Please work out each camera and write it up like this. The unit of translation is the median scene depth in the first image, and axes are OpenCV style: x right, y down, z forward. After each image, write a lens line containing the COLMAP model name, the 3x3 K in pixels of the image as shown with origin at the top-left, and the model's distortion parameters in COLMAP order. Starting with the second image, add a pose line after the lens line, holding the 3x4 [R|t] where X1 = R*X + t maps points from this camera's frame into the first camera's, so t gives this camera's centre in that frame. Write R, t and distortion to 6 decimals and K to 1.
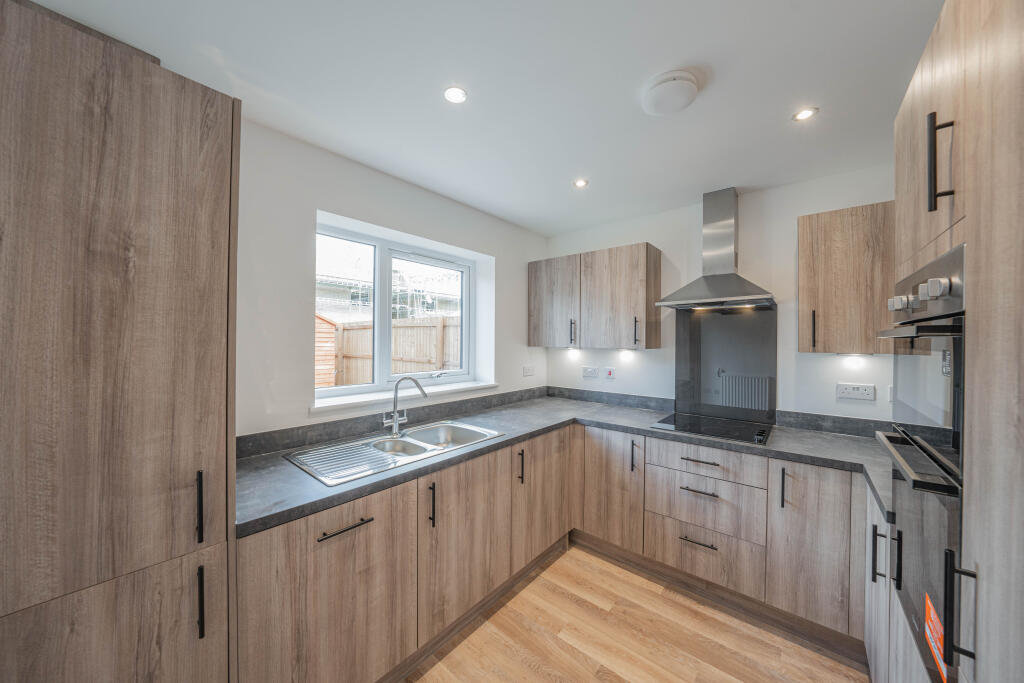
lens RADIAL K [[350.9, 0, 512.2], [0, 350.9, 340.3], [0, 0, 1]] dist [-0.024953, 0.002879]
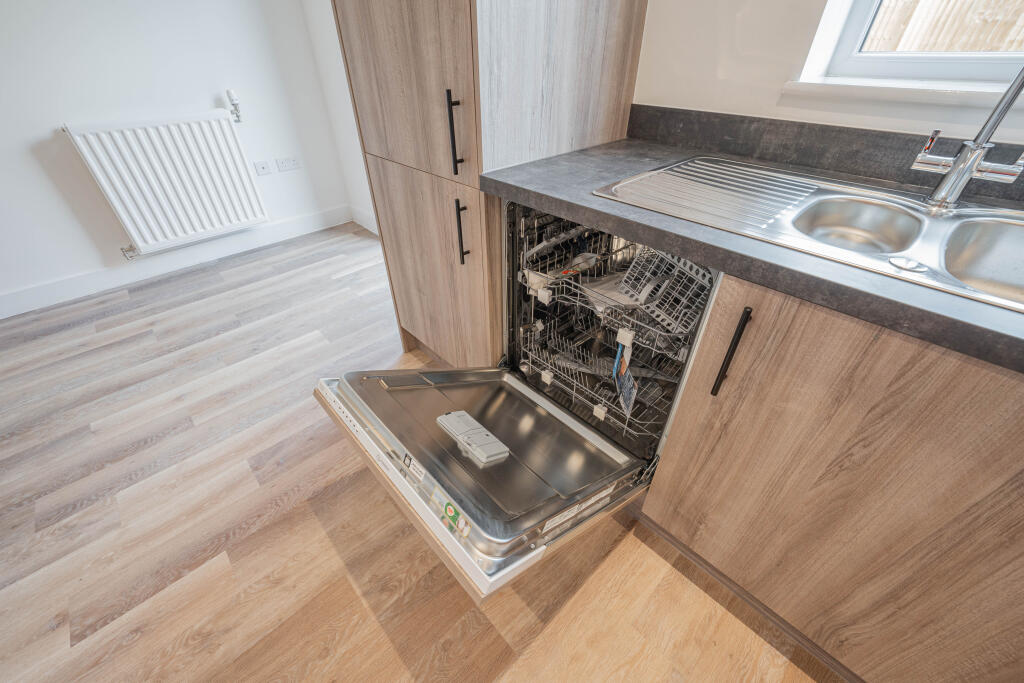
lens RADIAL K [[402.5, 0, 510.8], [0, 402.5, 341.5], [0, 0, 1]] dist [-0.015944, 0.003118]
pose [[-0.110745, 0.592720, -0.797758, 0.131438], [0.006351, 0.803102, 0.595808, 0.135199], [0.993829, 0.060916, -0.092704, 0.605541]]
